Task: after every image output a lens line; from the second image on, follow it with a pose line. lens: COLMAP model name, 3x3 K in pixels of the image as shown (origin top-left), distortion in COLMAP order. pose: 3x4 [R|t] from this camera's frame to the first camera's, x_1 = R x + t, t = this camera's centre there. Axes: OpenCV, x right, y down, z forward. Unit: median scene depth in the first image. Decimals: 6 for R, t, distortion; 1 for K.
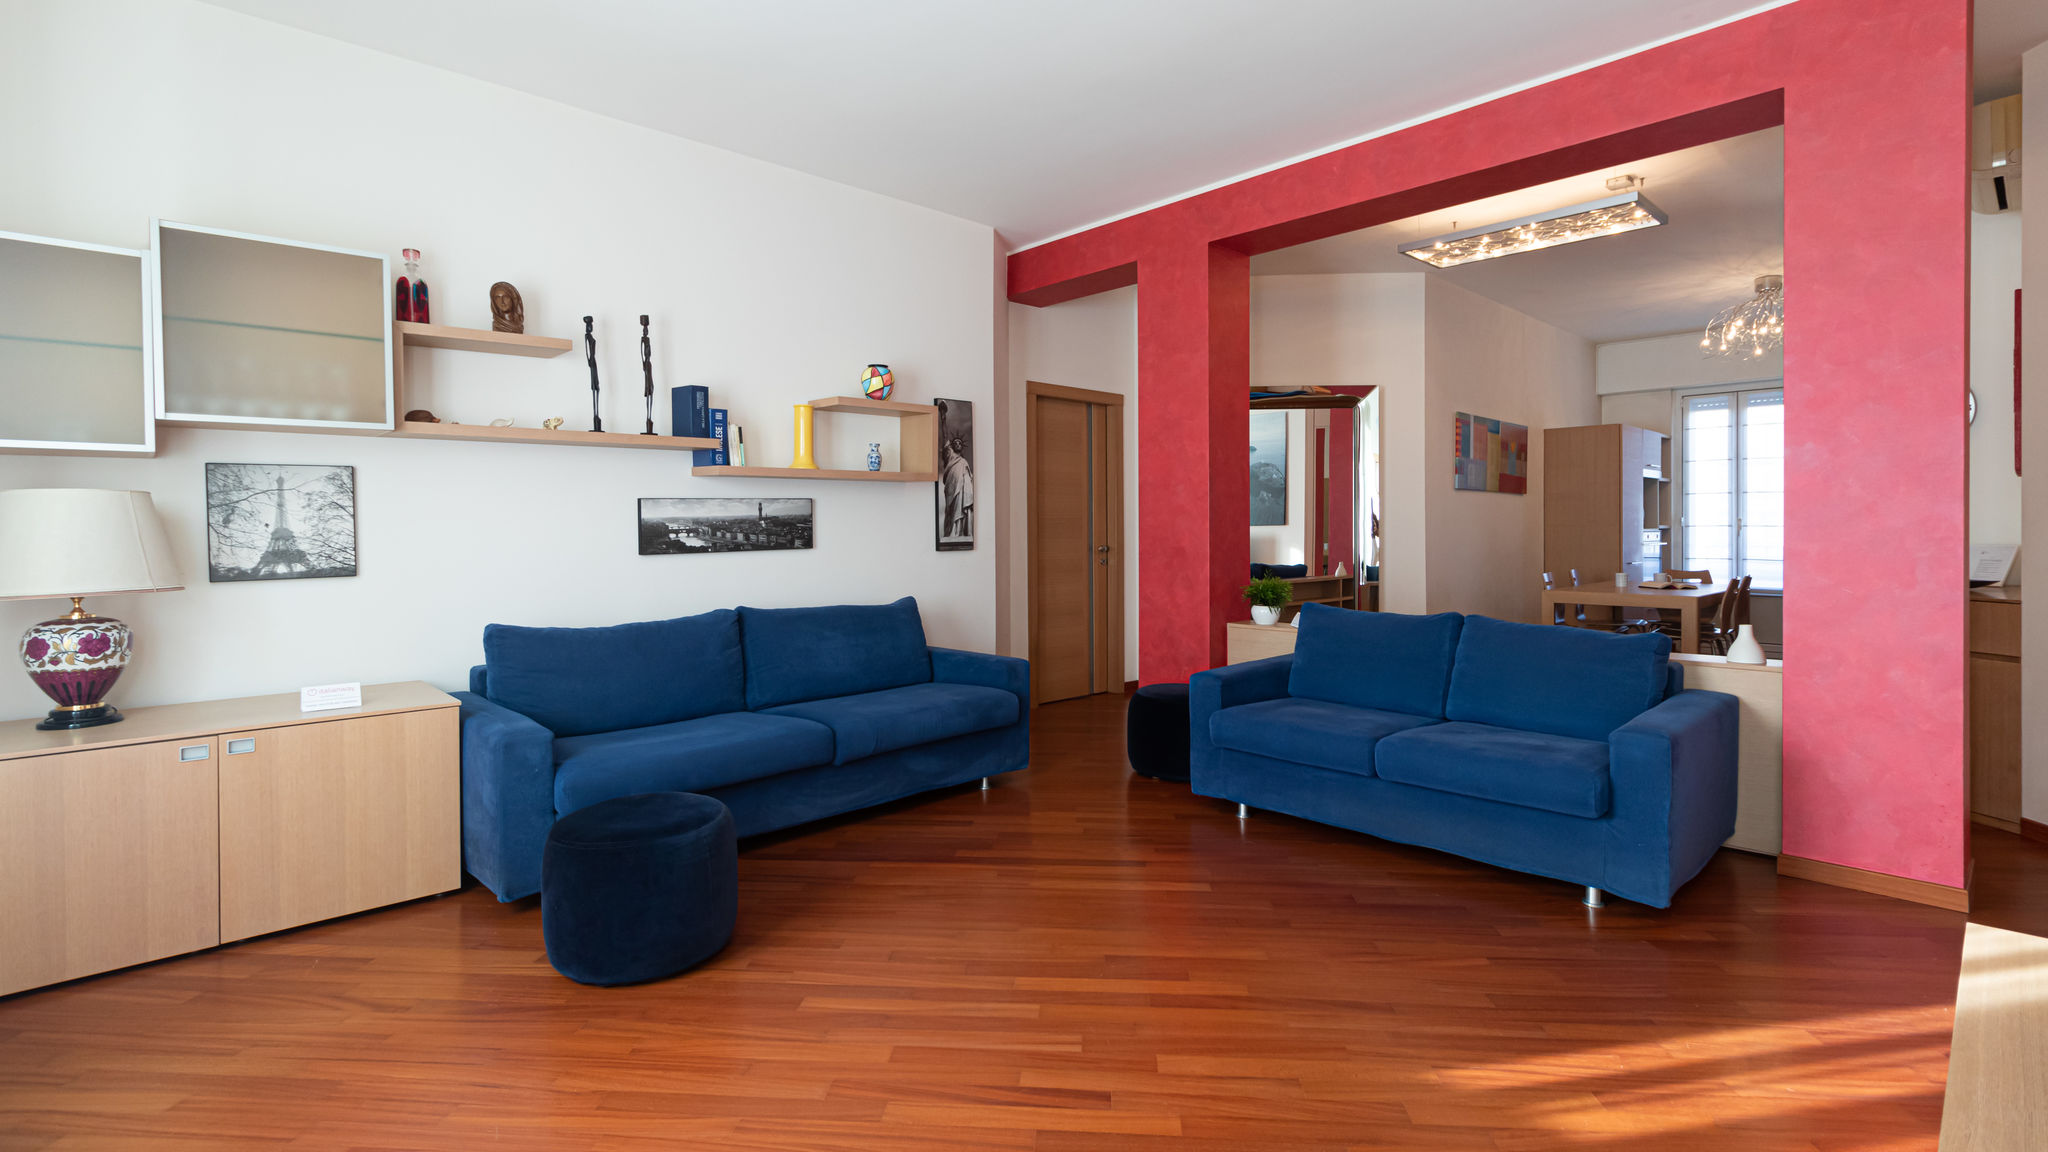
lens RADIAL K [[957.8, 0, 1050.1], [0, 957.8, 539.8], [0, 0, 1]] dist [0.002775, 0.000120]
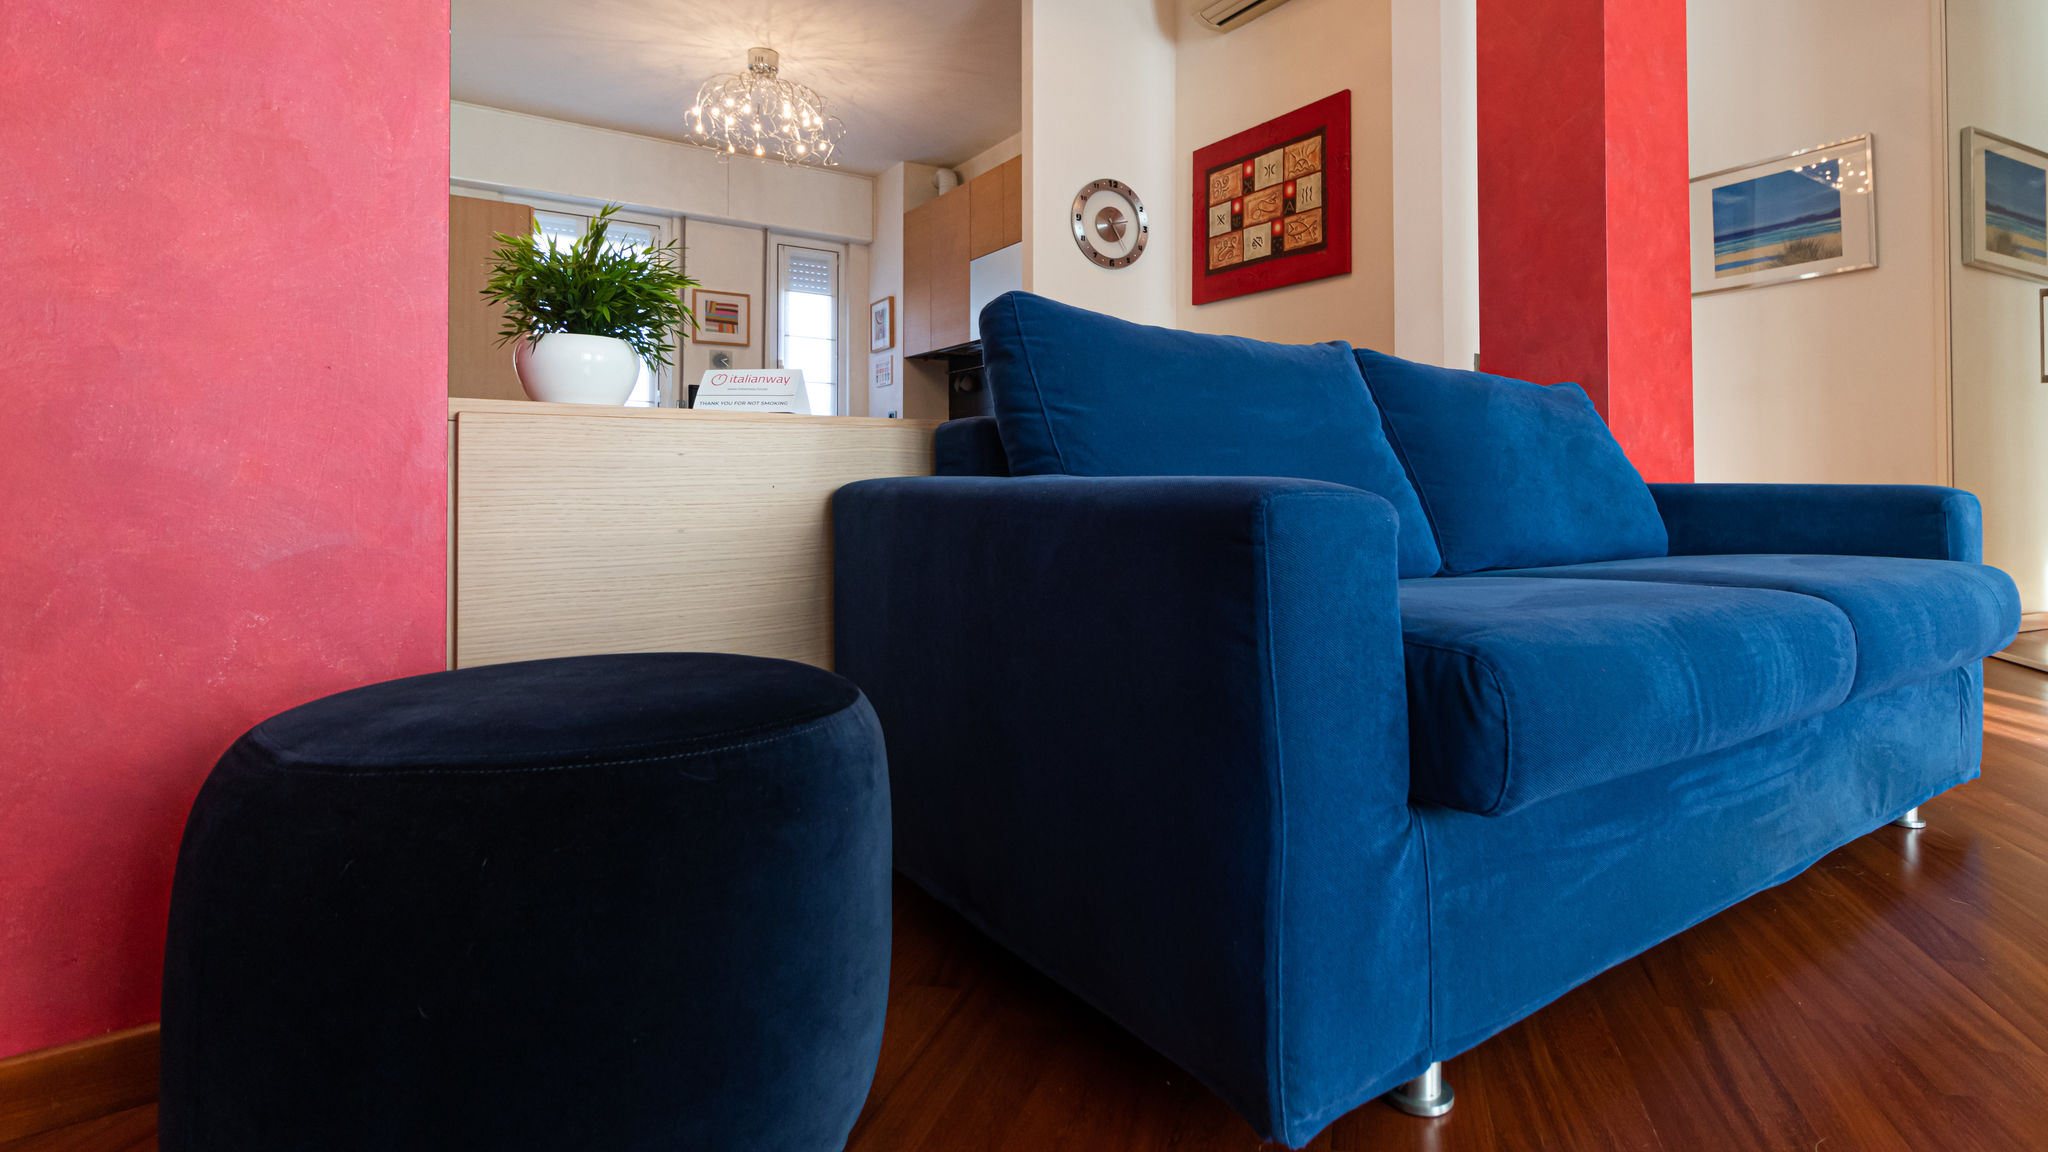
lens RADIAL K [[1047.5, 0, 1193.5], [0, 1047.5, 475.6], [0, 0, 1]] dist [-0.005665, 0.004582]
pose [[0.102251, 0.019295, 0.994571, -0.057777], [0.010820, 0.999731, -0.020507, 0.120609], [-0.994700, 0.012858, 0.102015, 0.833573]]
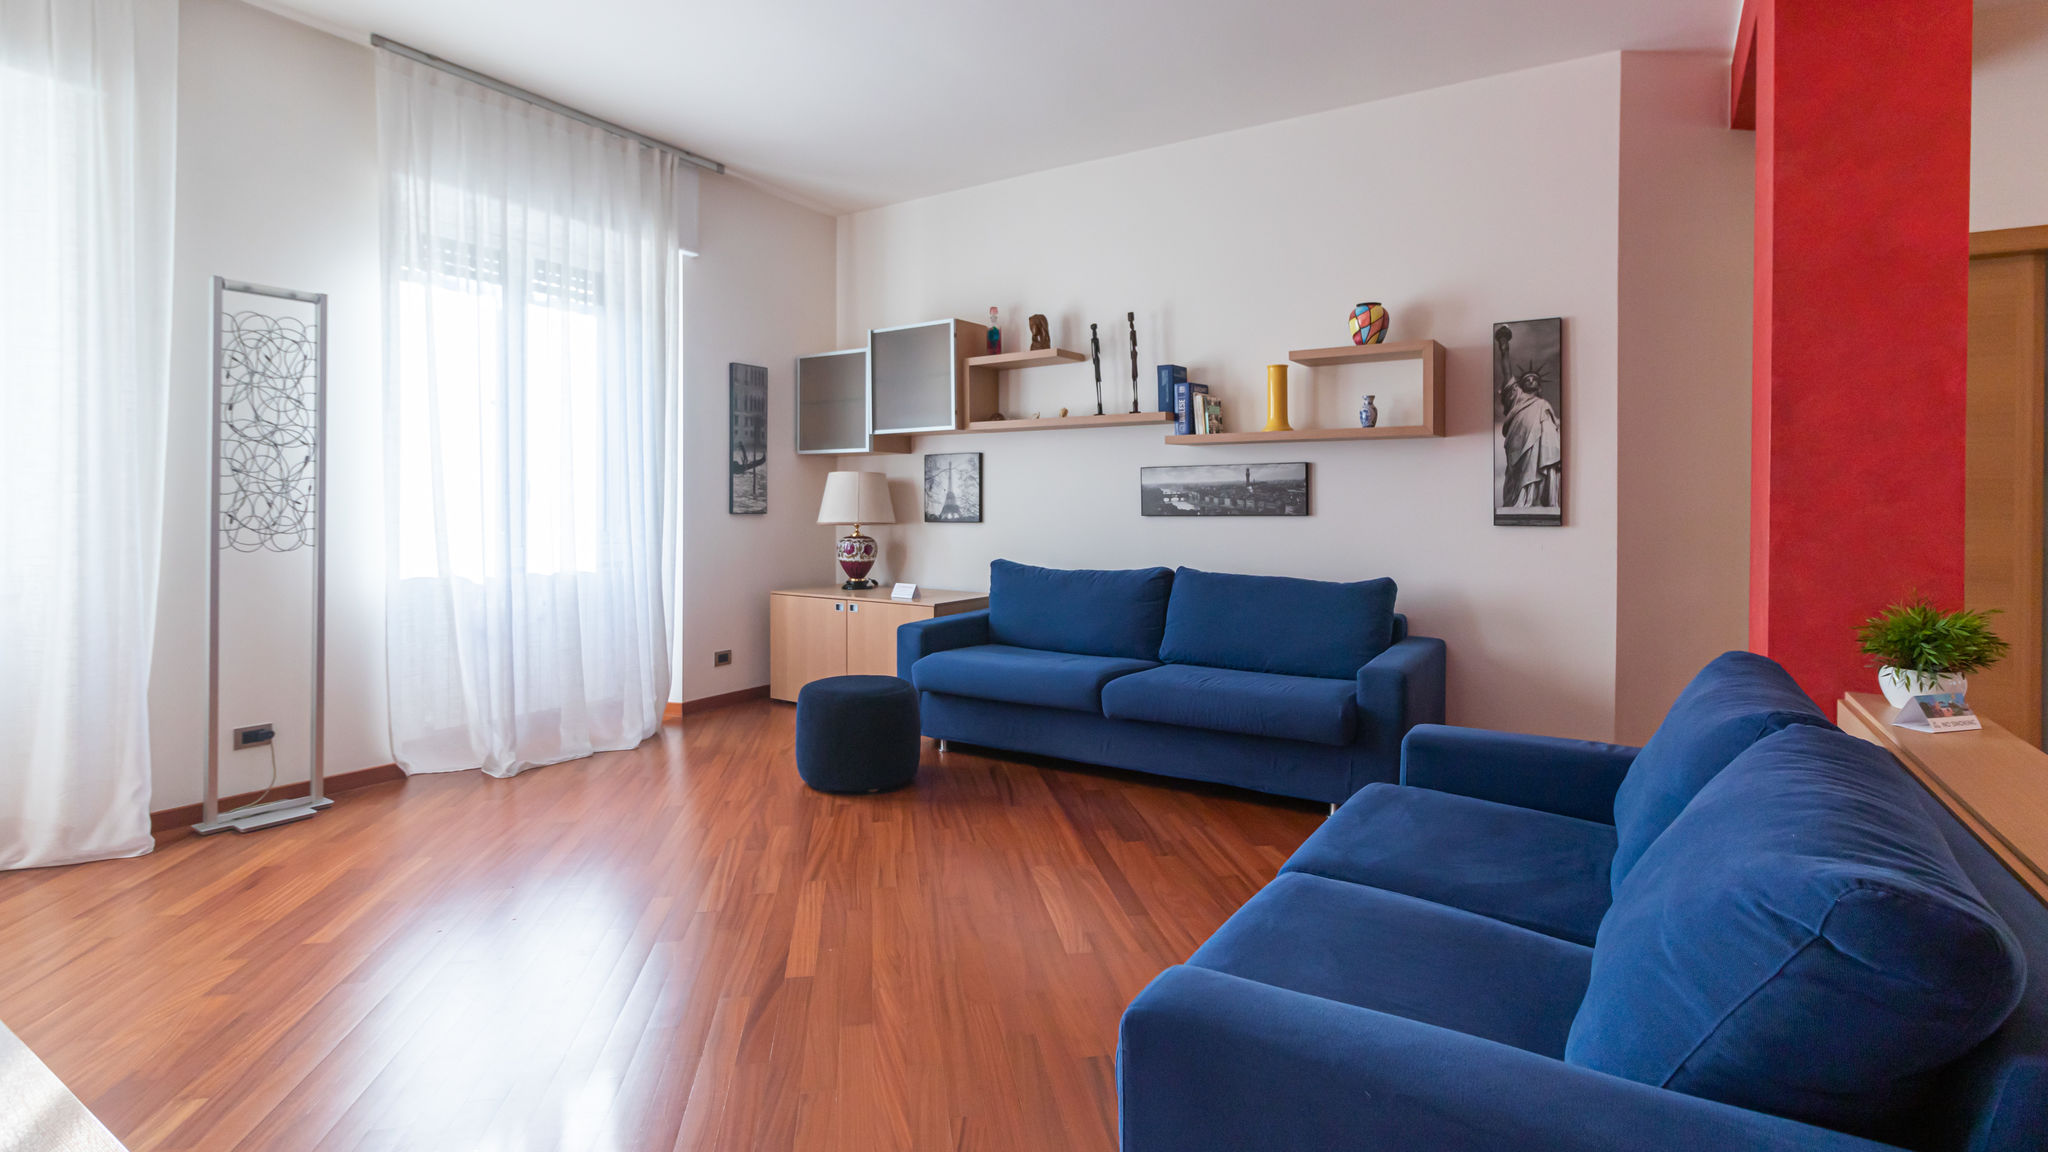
lens RADIAL K [[957.8, 0, 1025.5], [0, 957.8, 516.0], [0, 0, 1]] dist [0.002775, 0.000120]
pose [[0.221388, 0.024324, -0.974882, 0.583898], [-0.018481, 0.999614, 0.020744, -0.004976], [0.975011, 0.013424, 0.221752, 0.512229]]
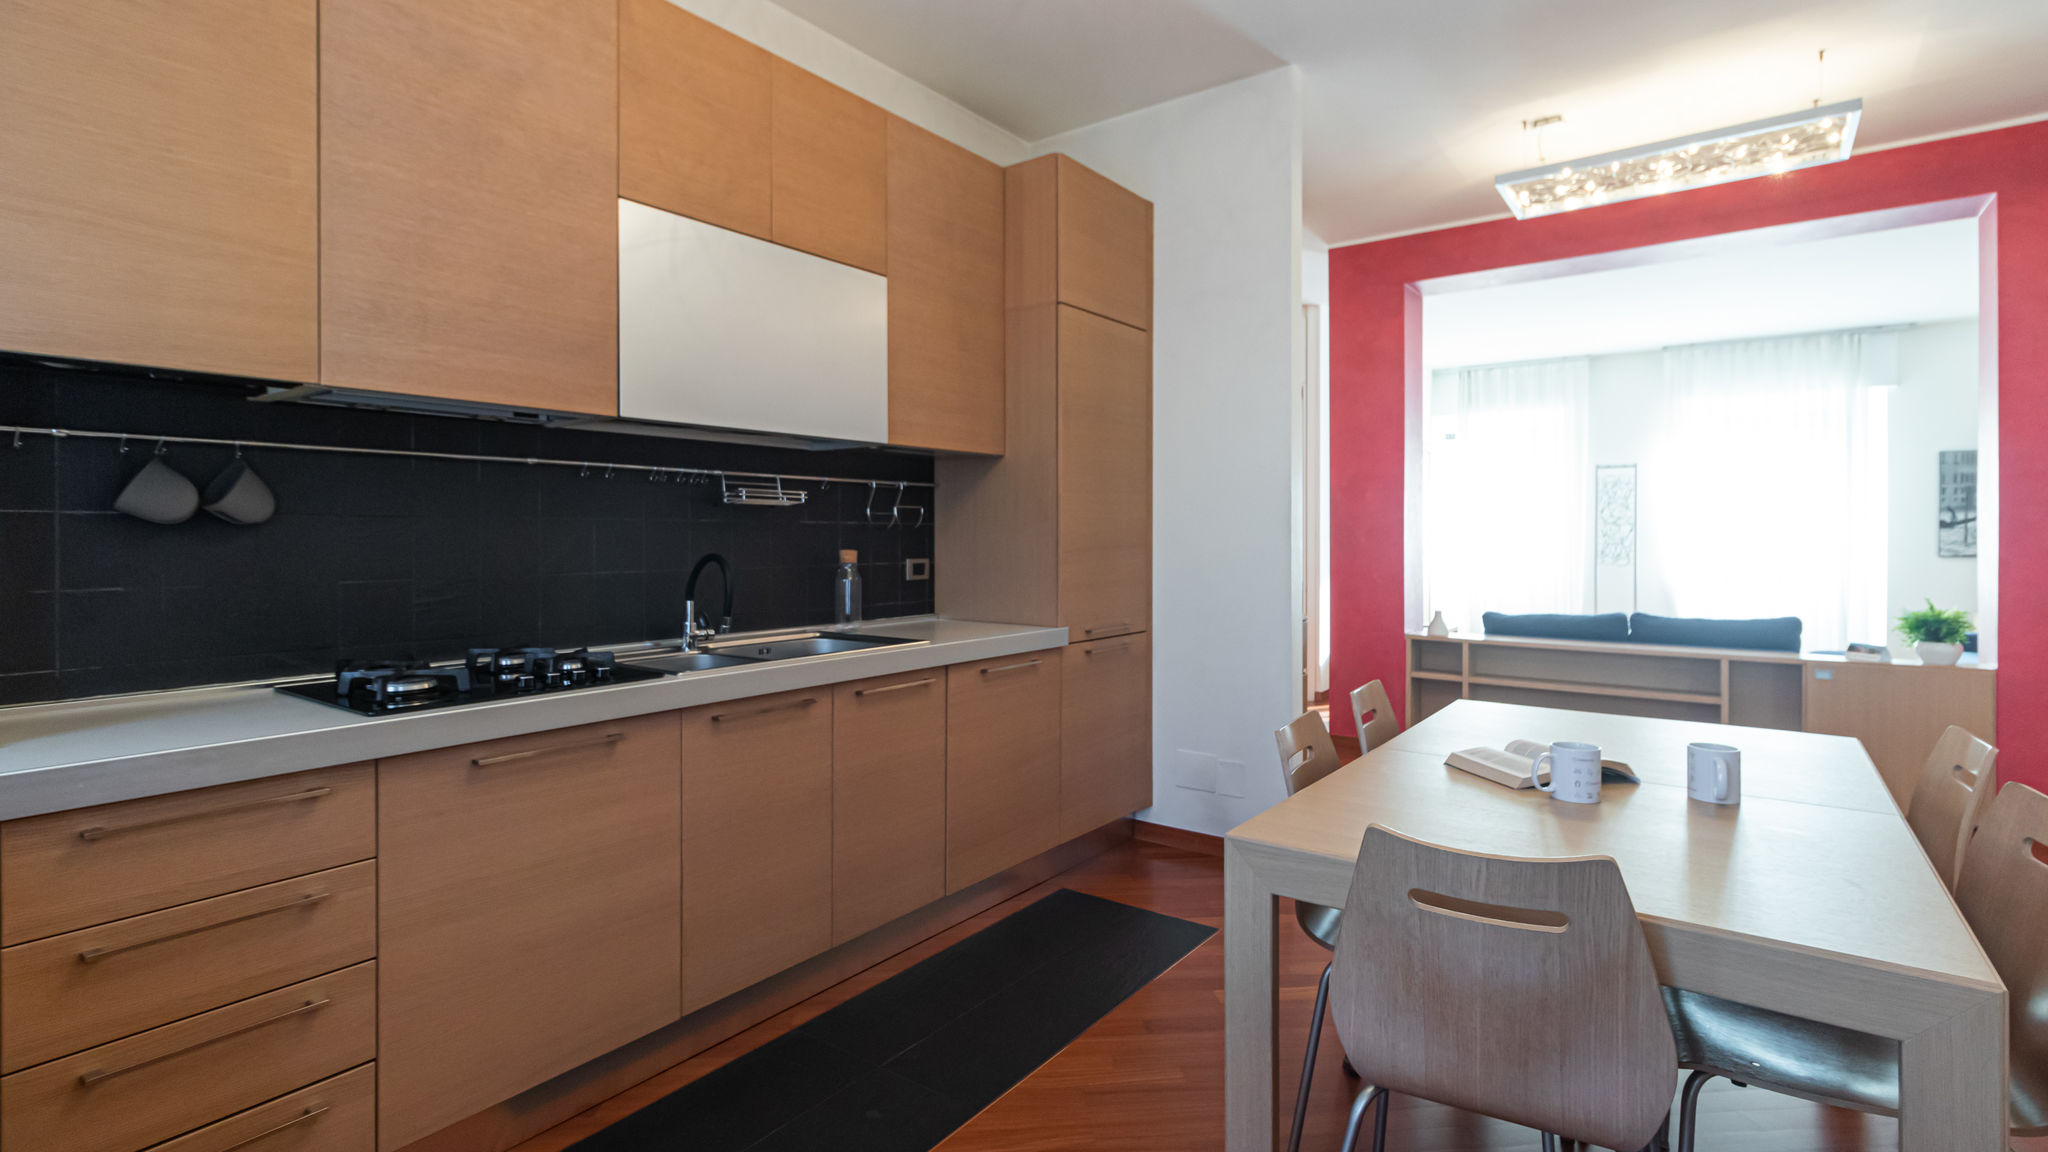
lens RADIAL K [[957.8, 0, 1005.9], [0, 957.8, 537.8], [0, 0, 1]] dist [0.002775, 0.000120]
pose [[-0.990075, 0.007342, -0.140345, 1.176723], [0.005788, 0.999917, 0.011476, -0.036216], [0.140417, 0.010550, -0.990036, 1.771259]]
